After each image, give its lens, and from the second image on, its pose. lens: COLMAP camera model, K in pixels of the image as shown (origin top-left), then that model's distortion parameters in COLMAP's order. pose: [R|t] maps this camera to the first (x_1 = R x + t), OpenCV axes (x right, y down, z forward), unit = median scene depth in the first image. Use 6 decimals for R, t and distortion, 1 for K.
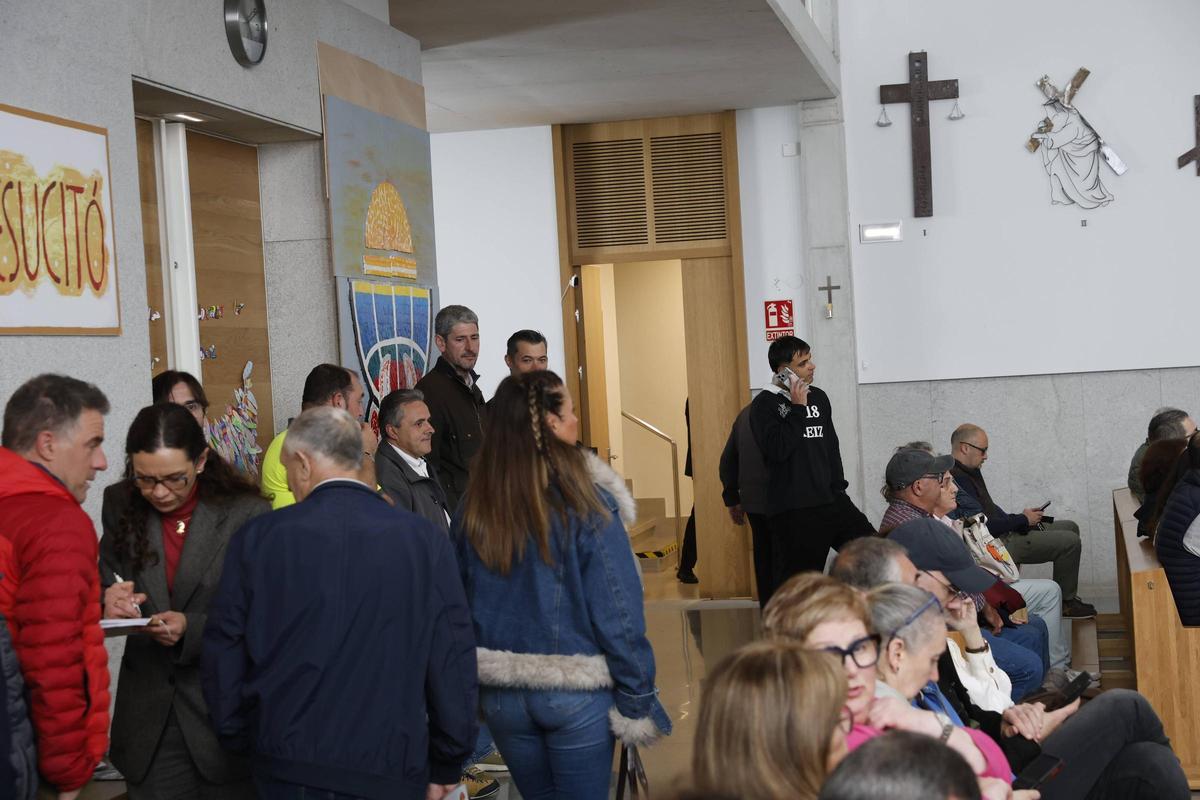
lens RADIAL K [[2245.6, 0, 600.0], [0, 2245.6, 400.0], [0, 0, 1]] dist [0.229758, 0.157574]
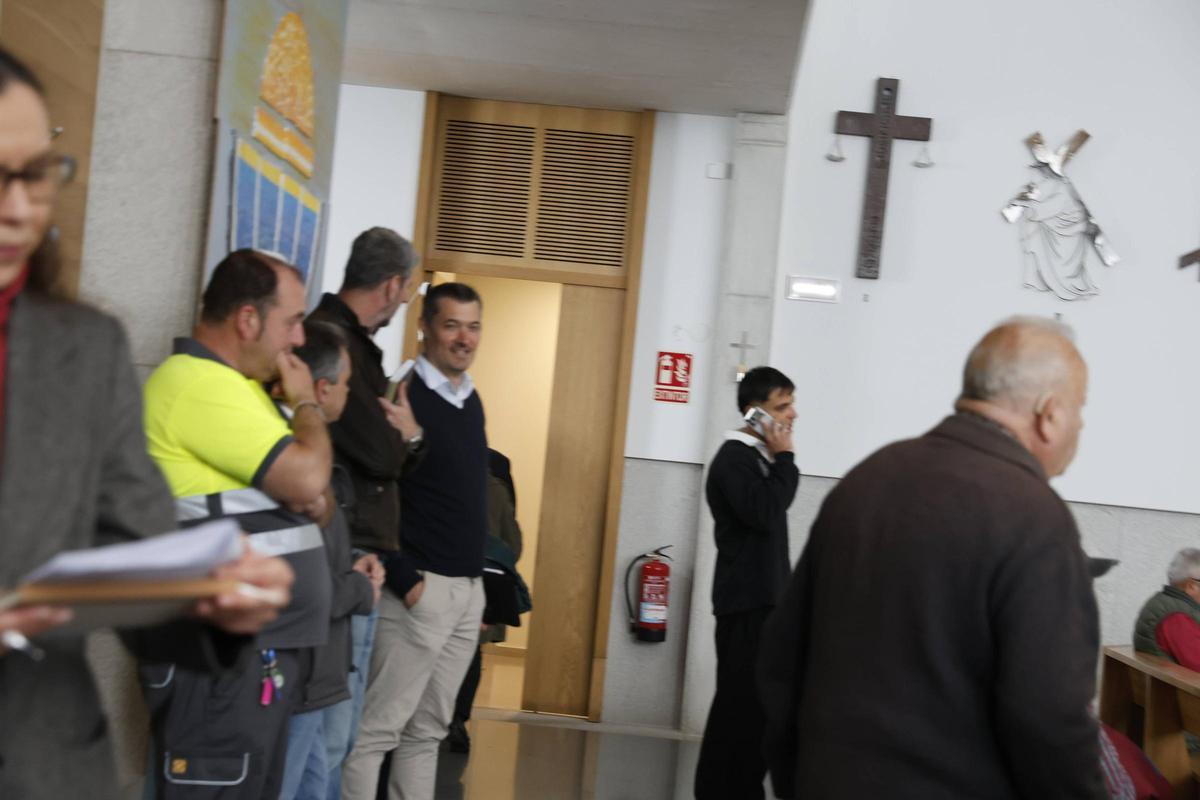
lens RADIAL K [[2244.8, 0, 618.2], [0, 2244.8, 406.5], [0, 0, 1]] dist [0.260424, -0.099325]
pose [[0.978706, 0.154432, 0.135226, -0.051693], [-0.147893, 0.987348, -0.057195, 0.026461], [-0.142348, 0.035978, 0.989163, 0.235069]]
